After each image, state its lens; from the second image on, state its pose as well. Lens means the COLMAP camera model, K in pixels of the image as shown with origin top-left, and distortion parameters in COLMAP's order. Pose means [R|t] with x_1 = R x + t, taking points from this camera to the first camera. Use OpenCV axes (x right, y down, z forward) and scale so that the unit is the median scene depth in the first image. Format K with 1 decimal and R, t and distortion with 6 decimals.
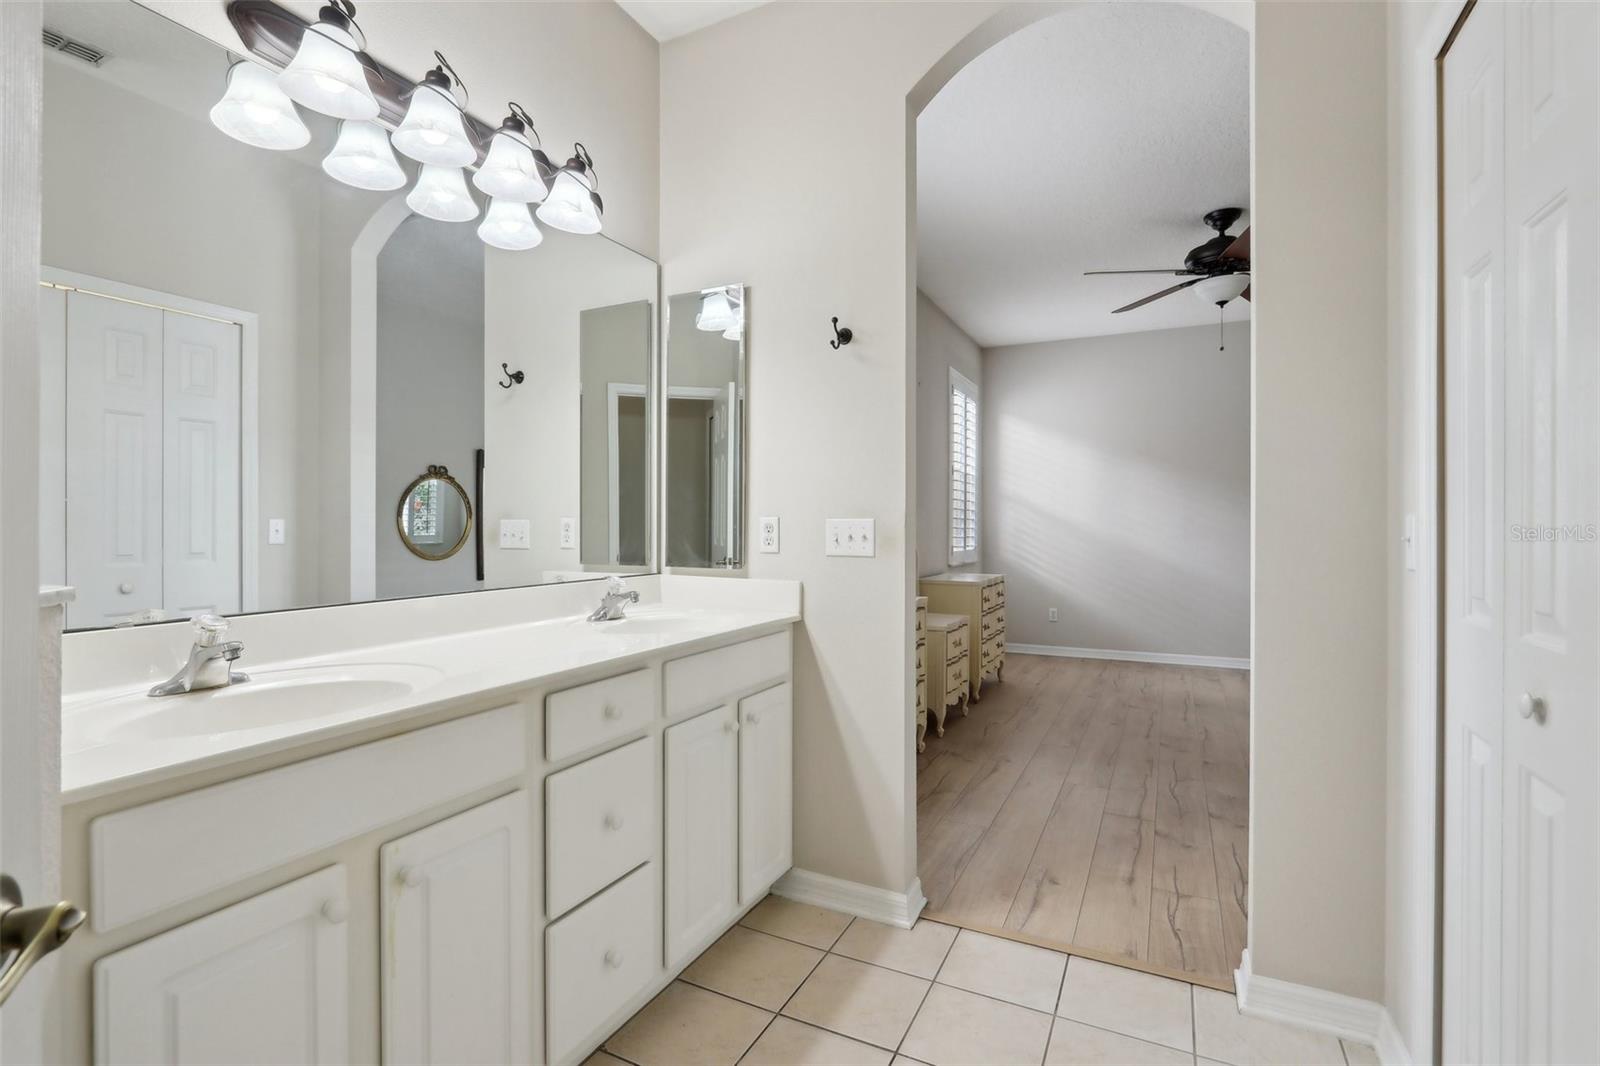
lens RADIAL K [[748.0, 0, 762.5], [0, 748.0, 523.0], [0, 0, 1]] dist [-0.013869, -0.000113]
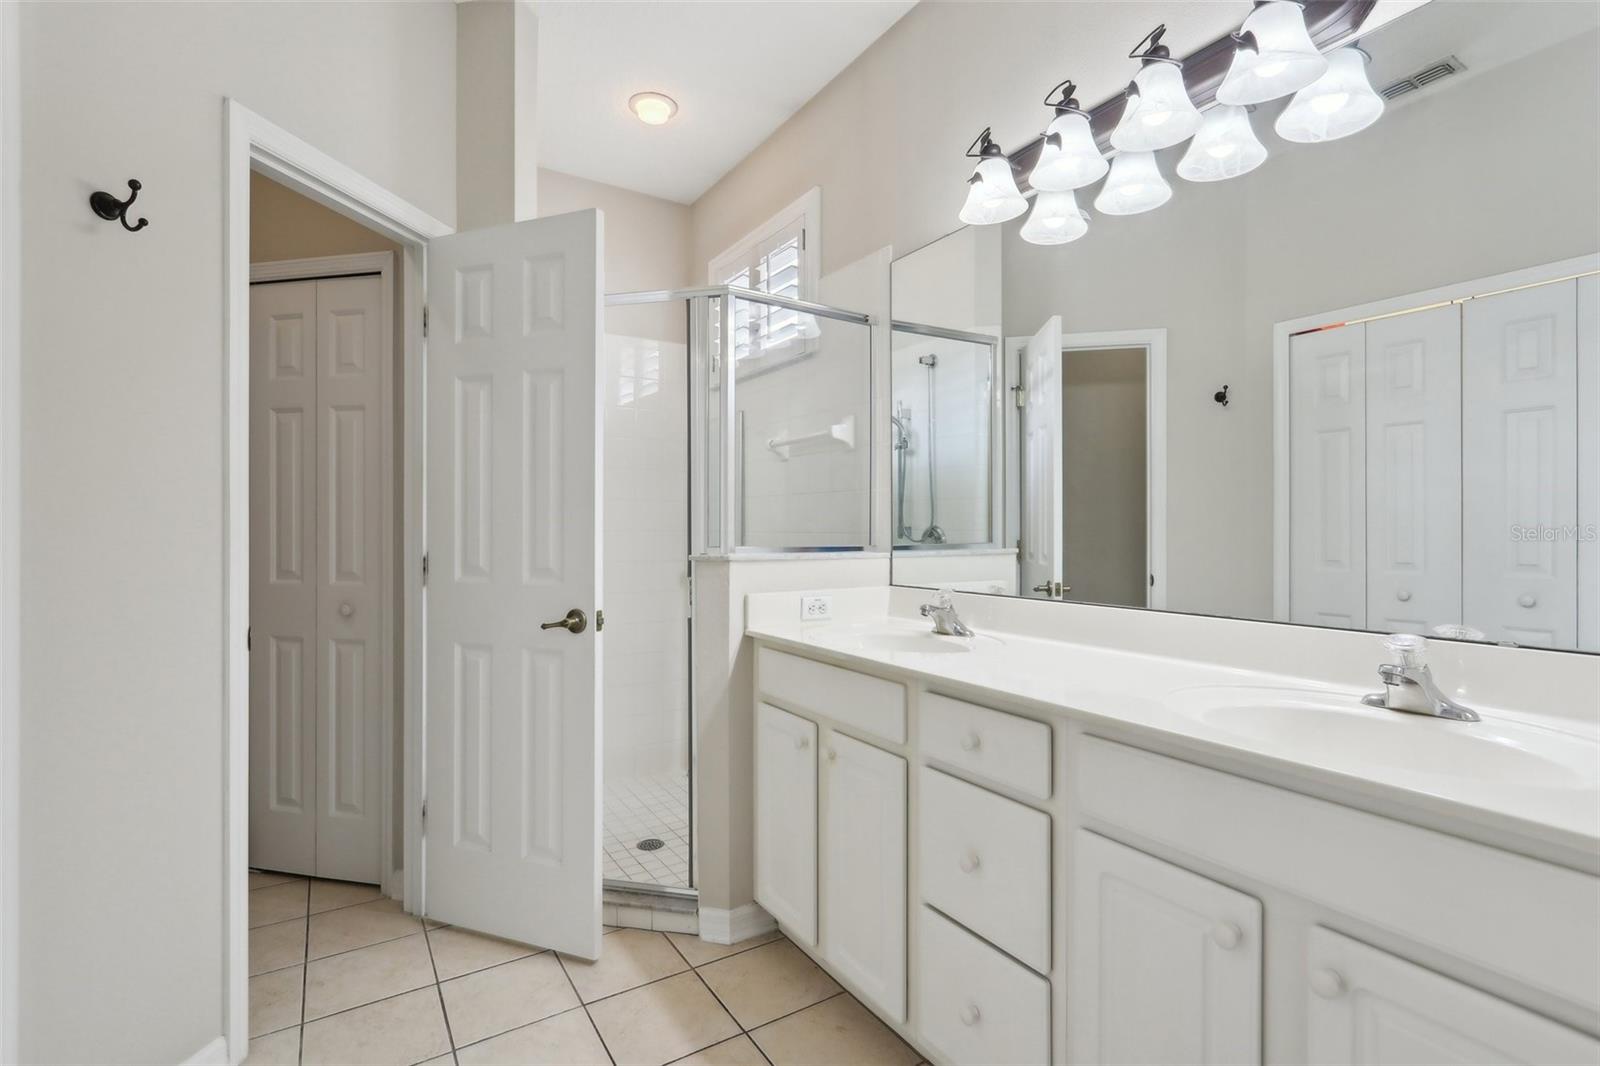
lens RADIAL K [[745.3, 0, 802.9], [0, 745.3, 526.7], [0, 0, 1]] dist [-0.015692, 0.000448]
pose [[-0.481647, -0.002879, -0.876361, 0.612948], [-0.003136, 0.999994, -0.001561, -0.005719], [0.876360, 0.001996, -0.481653, 1.113153]]
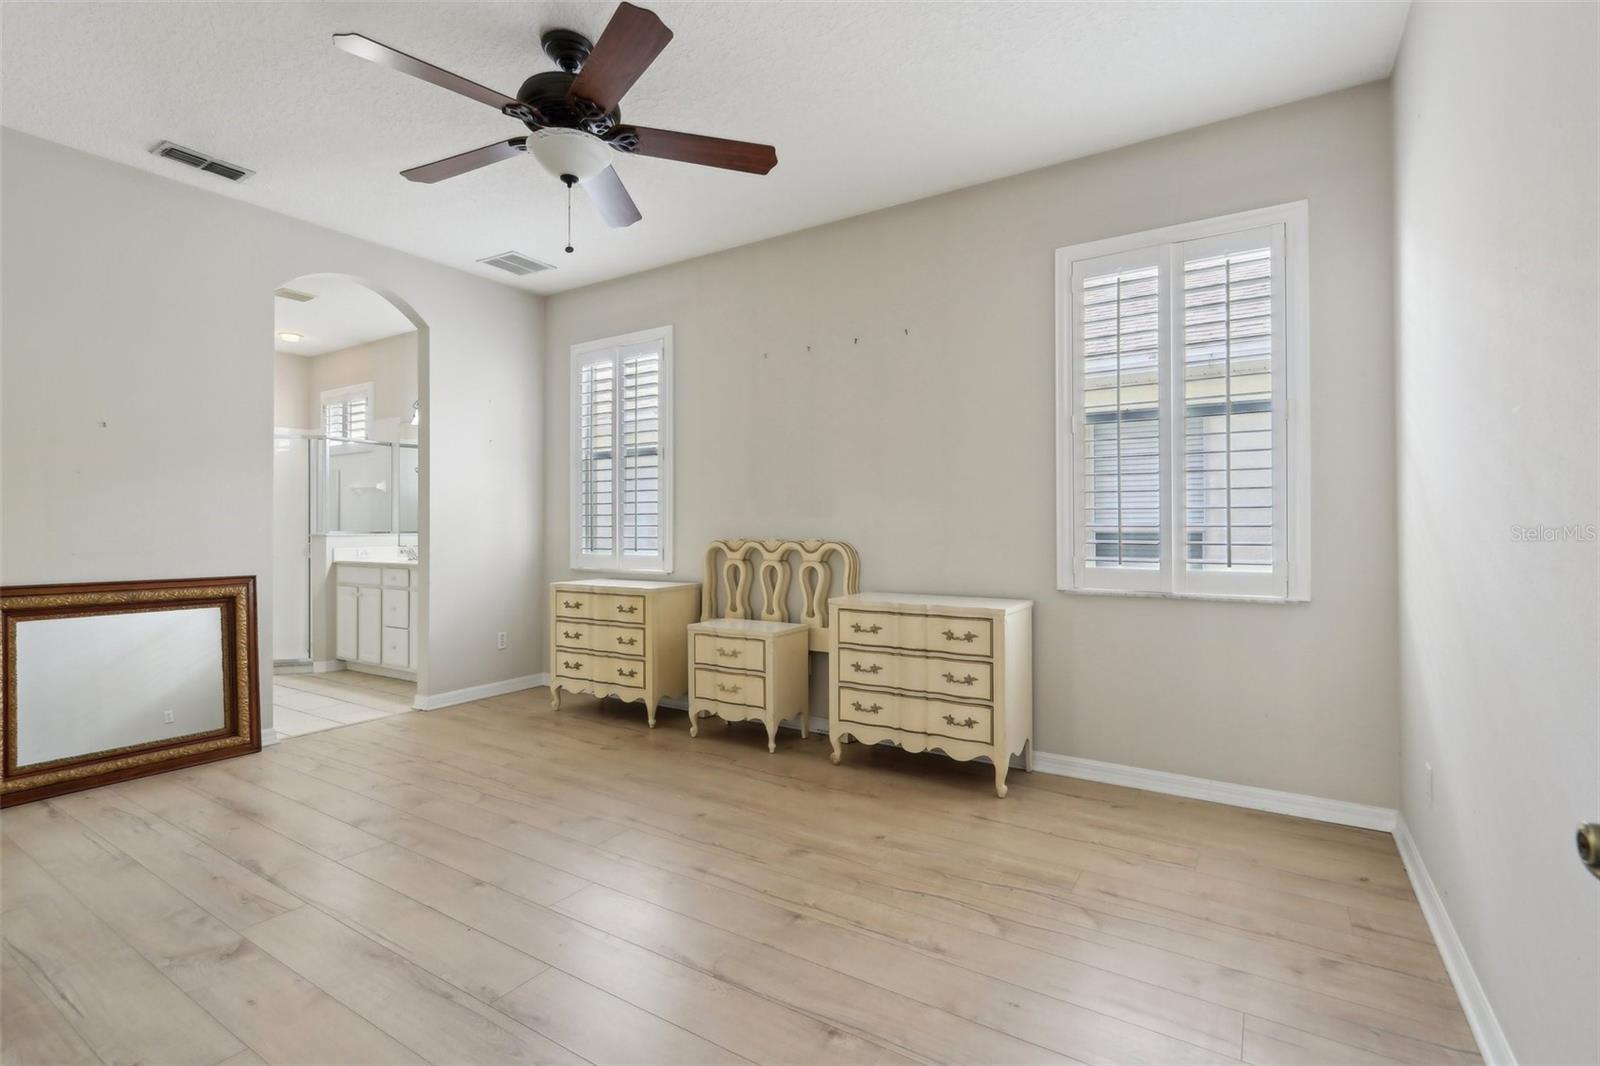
lens RADIAL K [[745.3, 0, 802.9], [0, 745.3, 526.7], [0, 0, 1]] dist [-0.015692, 0.000448]
pose [[-0.067101, -0.001796, -0.997745, 2.858732], [0.000564, 0.999998, -0.001838, 0.013365], [0.997746, -0.000686, -0.067100, 2.841460]]
